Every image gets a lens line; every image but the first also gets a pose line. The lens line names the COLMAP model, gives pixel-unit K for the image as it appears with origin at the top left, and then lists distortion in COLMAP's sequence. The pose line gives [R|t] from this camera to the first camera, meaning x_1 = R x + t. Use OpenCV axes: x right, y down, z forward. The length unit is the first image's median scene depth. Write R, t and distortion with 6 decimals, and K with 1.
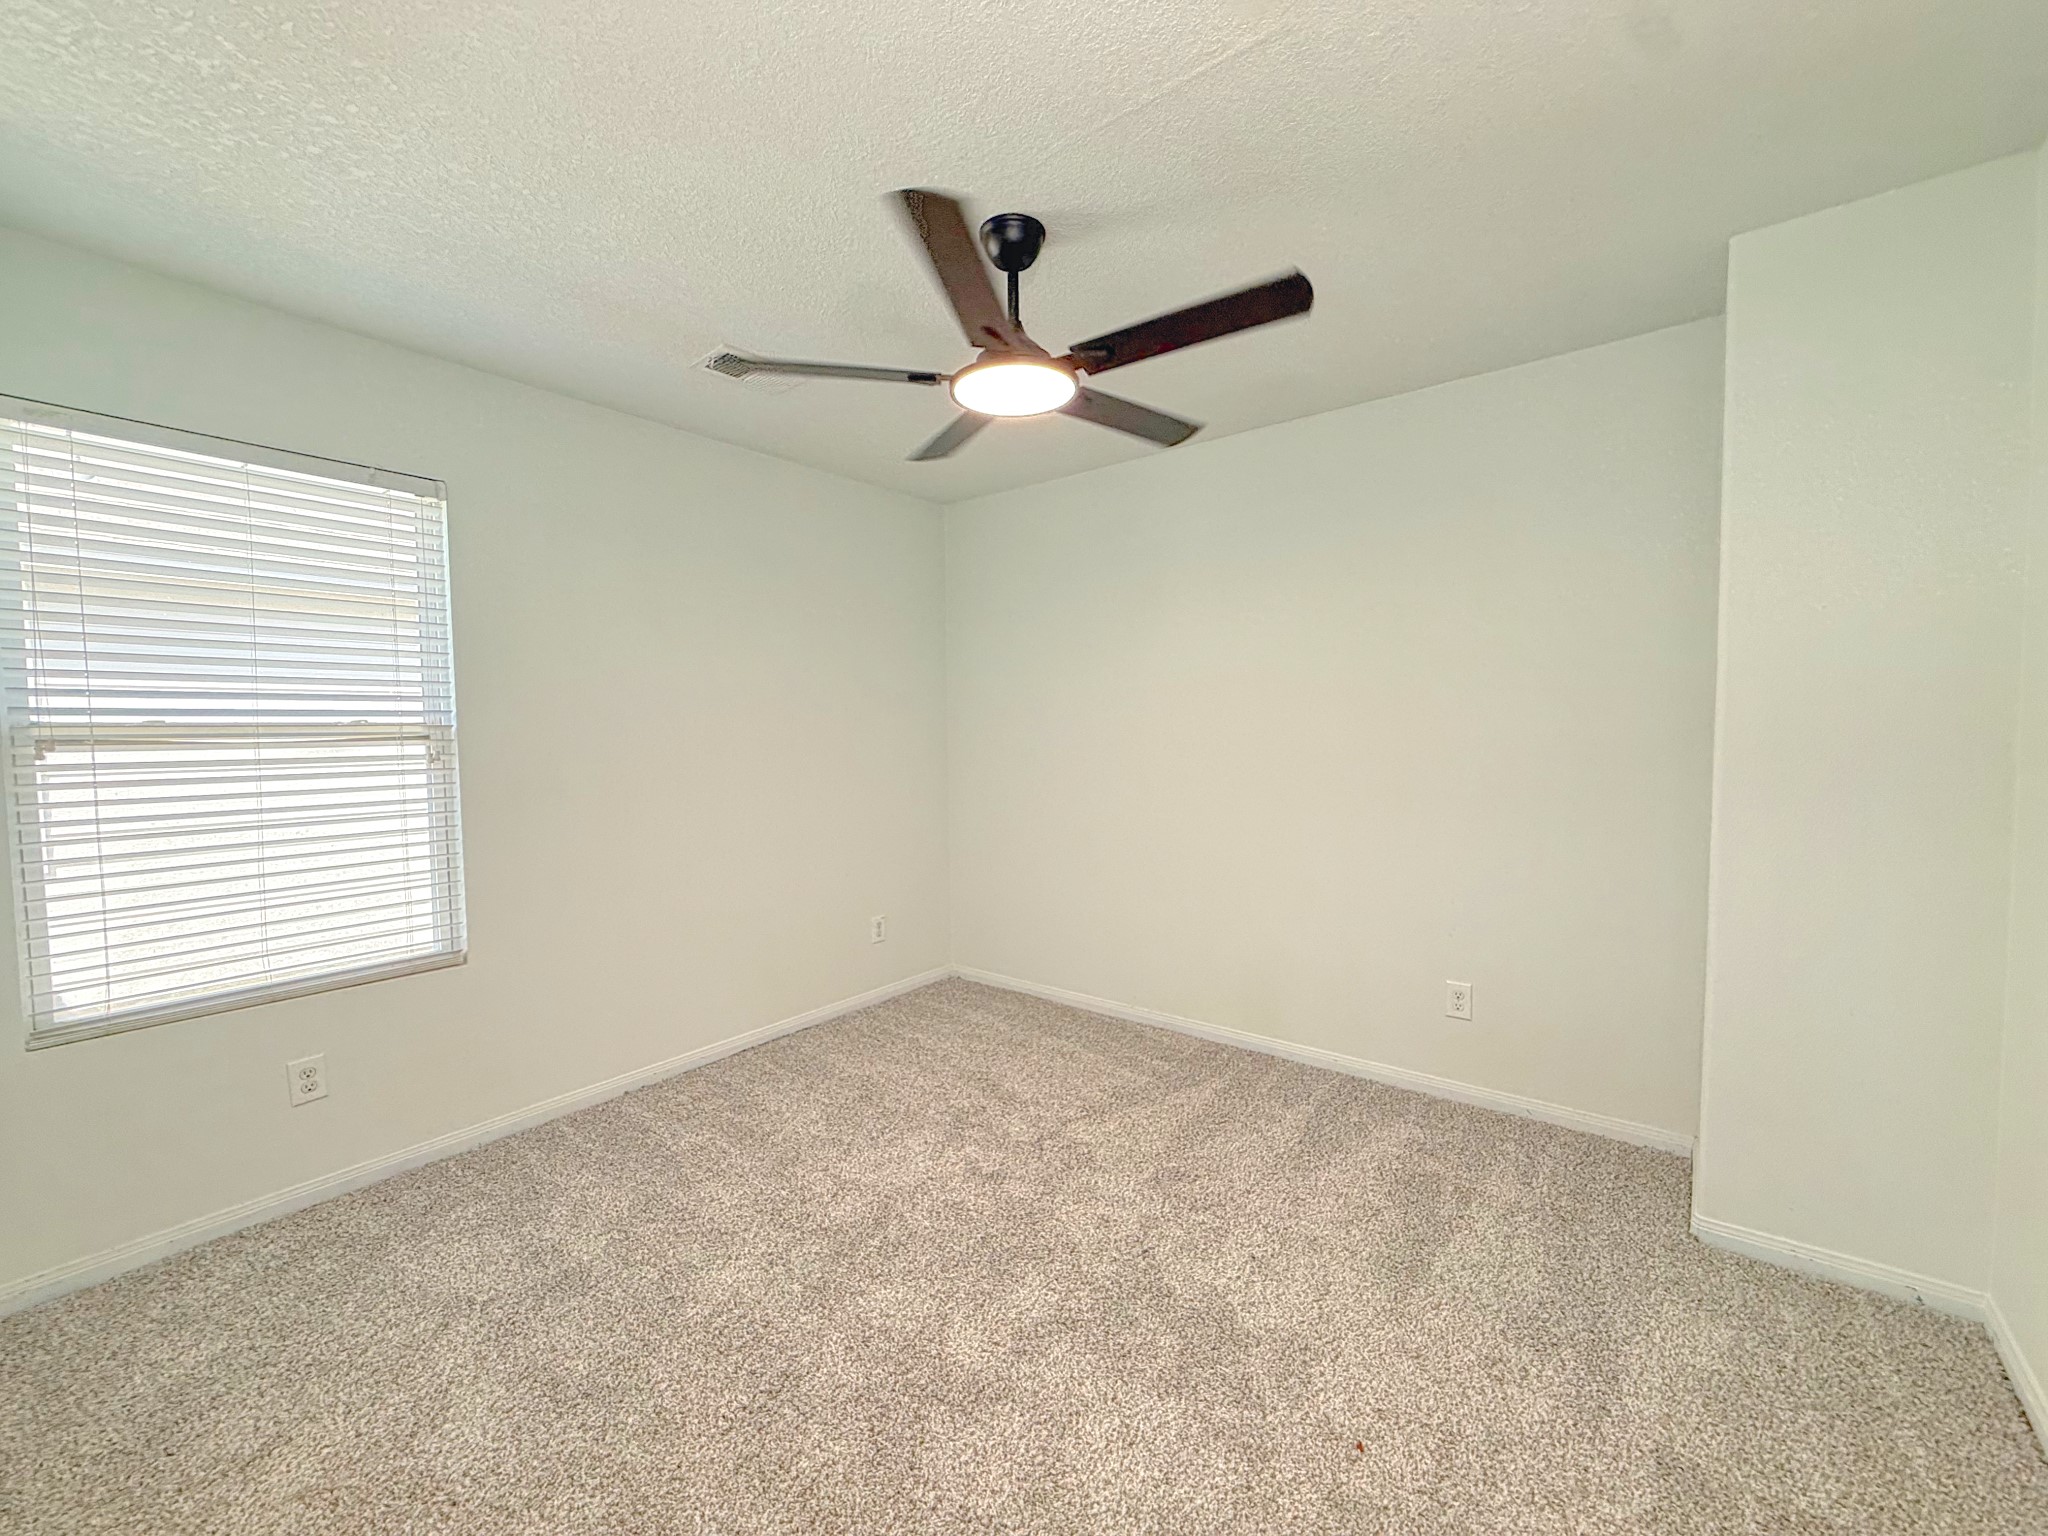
lens RADIAL K [[818.6, 0, 1021.0], [0, 818.6, 768.4], [0, 0, 1]] dist [-0.000916, 0.000584]
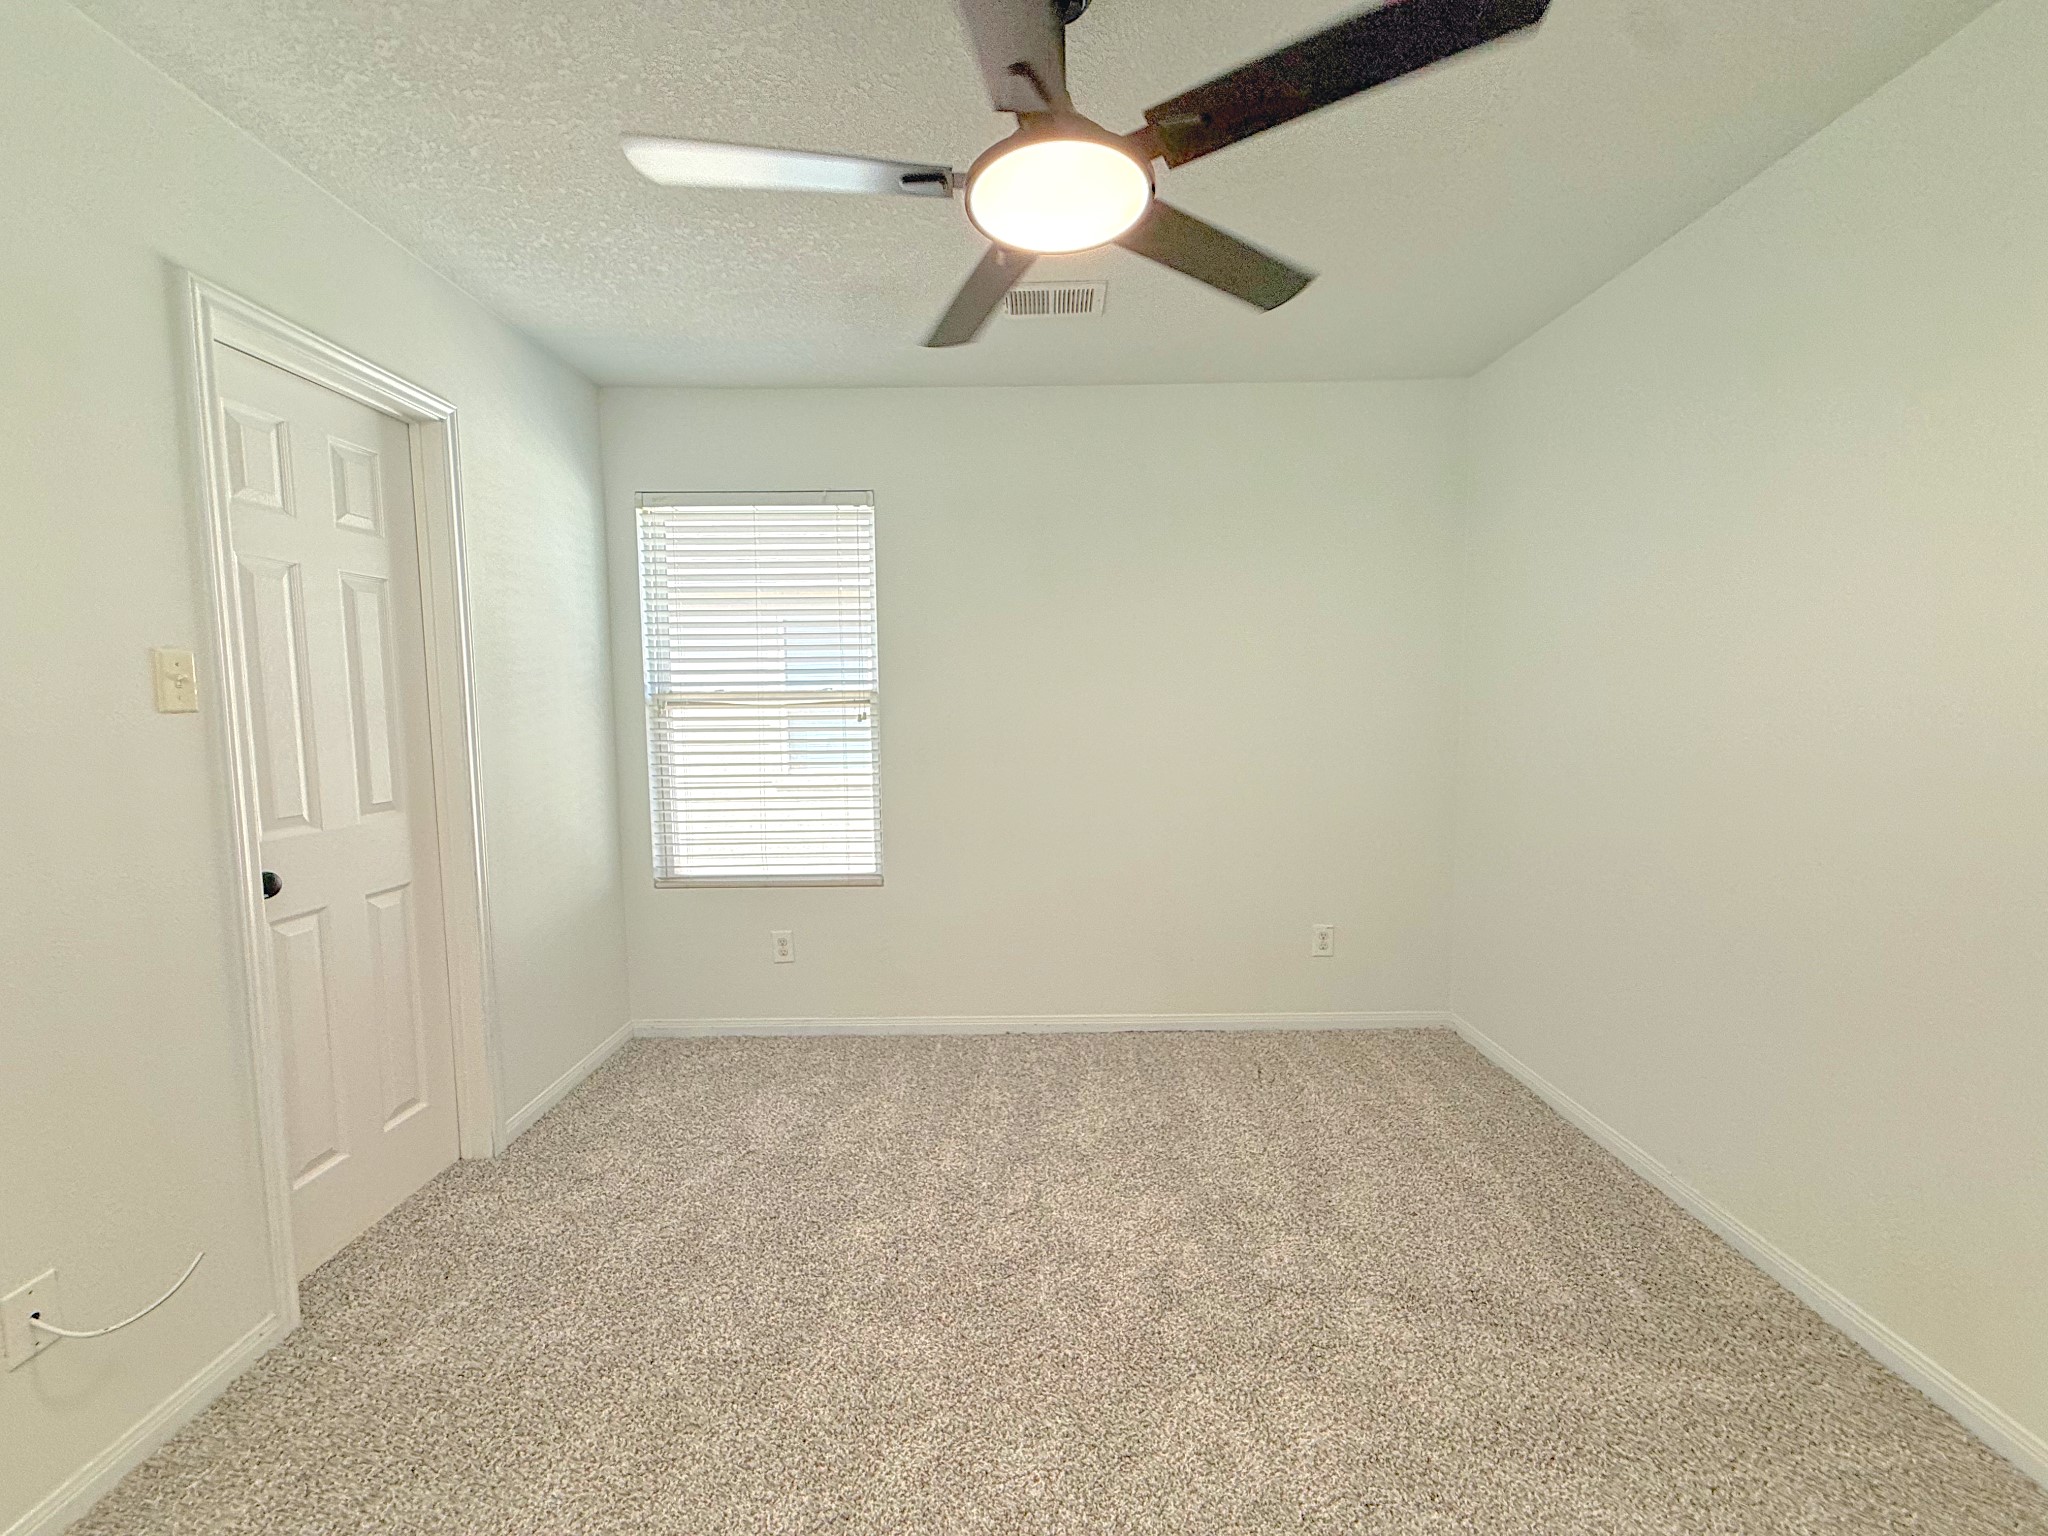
lens RADIAL K [[818.6, 0, 1026.2], [0, 818.6, 767.5], [0, 0, 1]] dist [-0.000916, 0.000584]
pose [[0.618148, 0.066139, -0.783274, 0.397267], [-0.034106, 0.997772, 0.057335, -0.016186], [0.785321, -0.008727, 0.619027, 0.402107]]
